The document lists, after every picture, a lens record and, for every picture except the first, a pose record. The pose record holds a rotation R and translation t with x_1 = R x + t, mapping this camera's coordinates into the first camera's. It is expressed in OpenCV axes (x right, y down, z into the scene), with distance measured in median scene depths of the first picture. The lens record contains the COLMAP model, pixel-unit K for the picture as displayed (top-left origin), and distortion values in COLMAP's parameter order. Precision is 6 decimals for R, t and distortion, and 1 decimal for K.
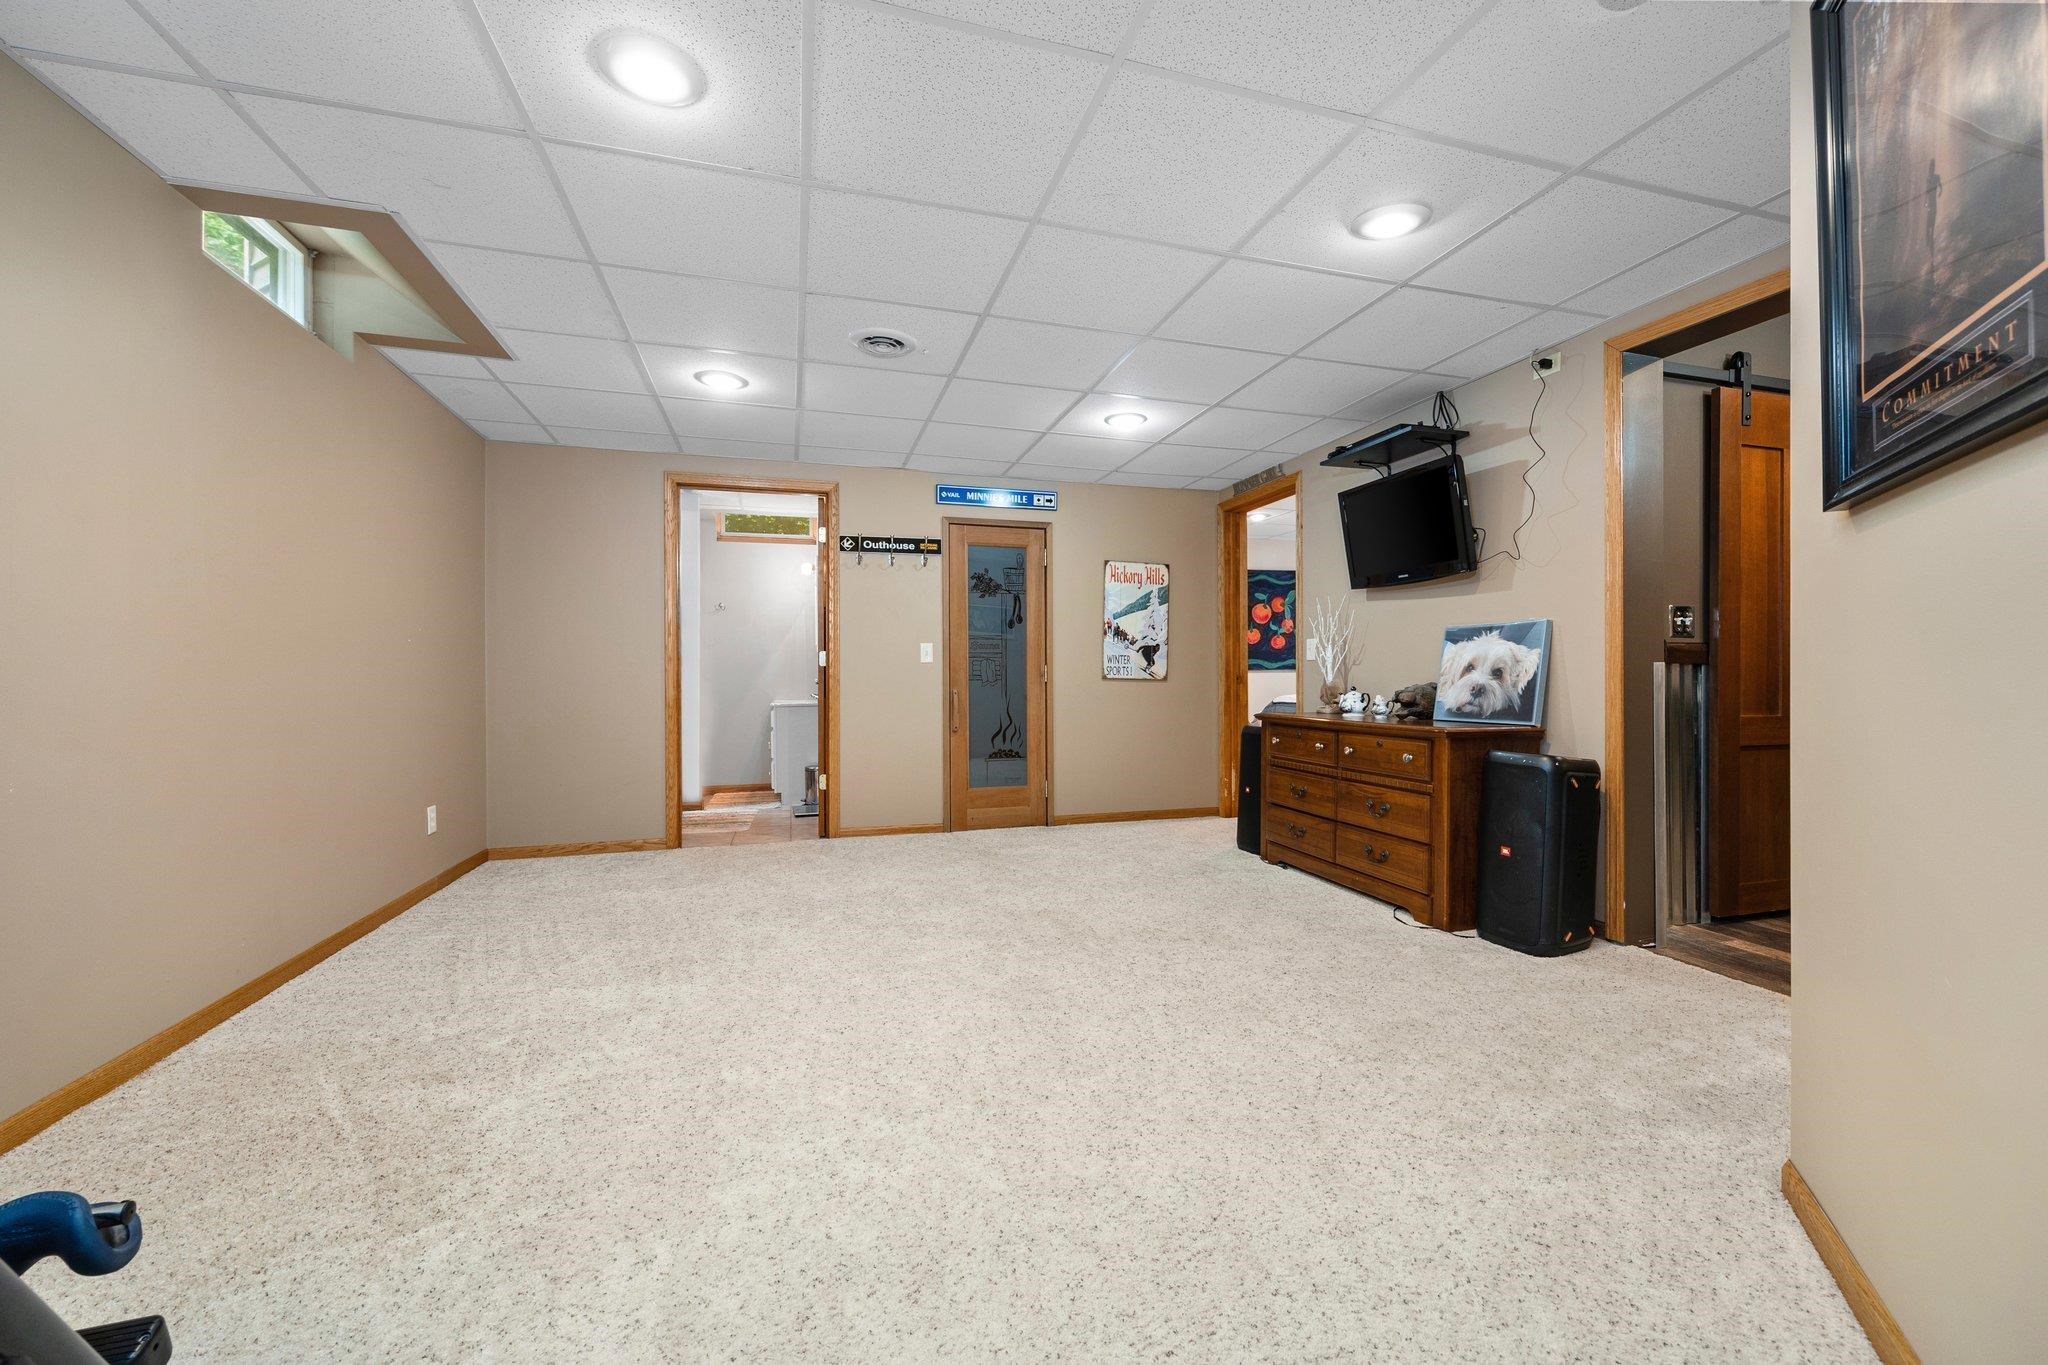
lens RADIAL K [[835.0, 0, 1029.6], [0, 835.0, 676.3], [0, 0, 1]] dist [-0.003227, -0.000557]
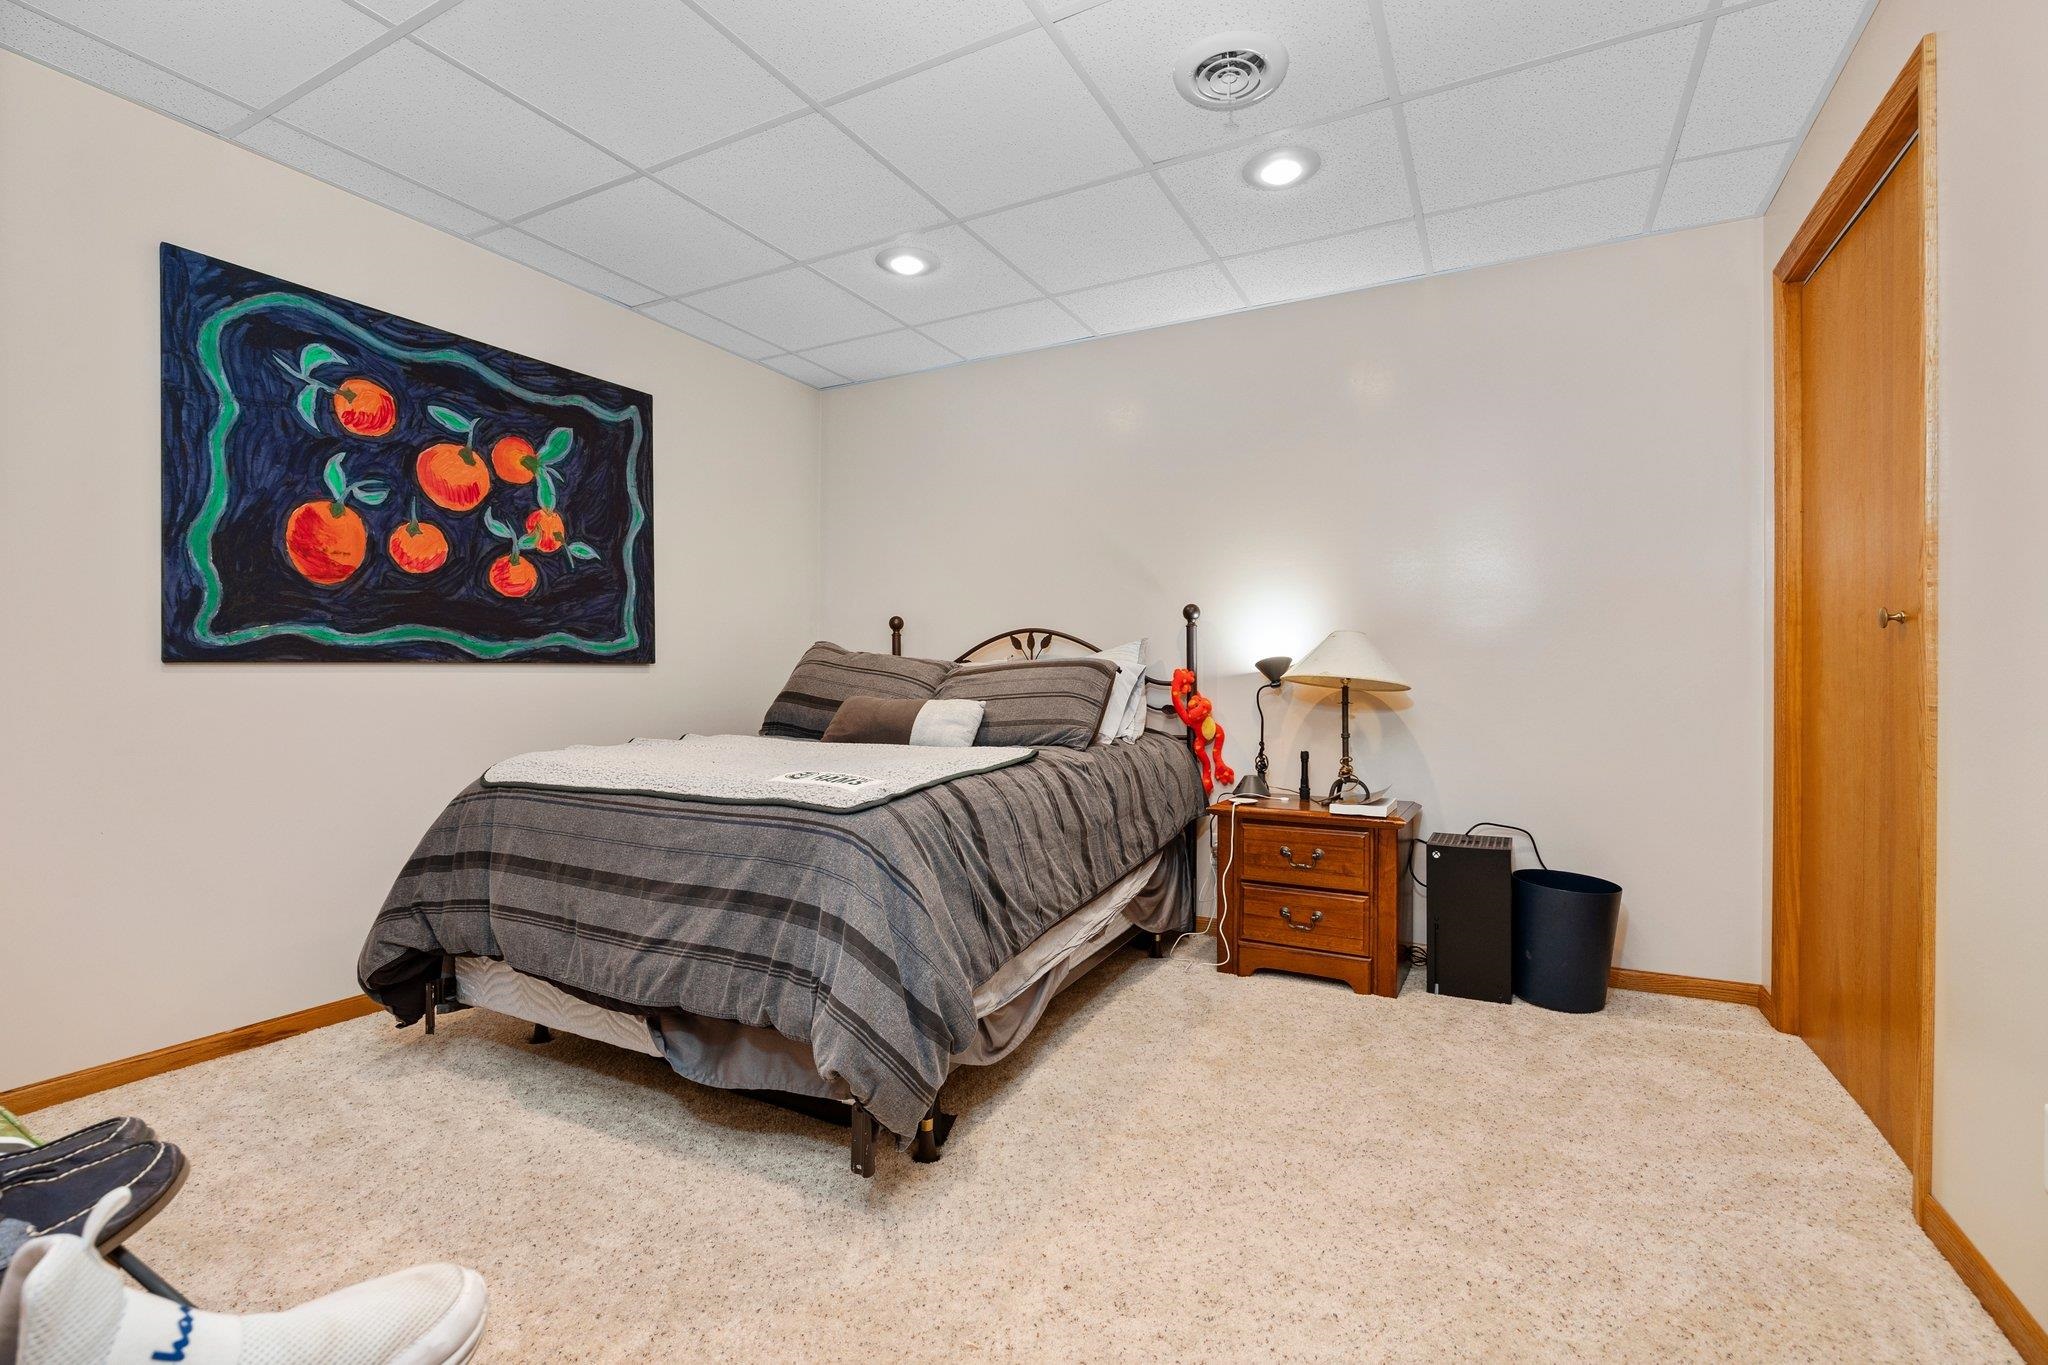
lens RADIAL K [[894.6, 0, 1028.5], [0, 894.6, 678.2], [0, 0, 1]] dist [-0.000385, -0.000012]
pose [[0.702157, 0.004239, 0.712010, 0.192181], [-0.004089, 0.999990, -0.001922, -0.001916], [-0.712011, -0.001561, 0.702167, 0.617879]]
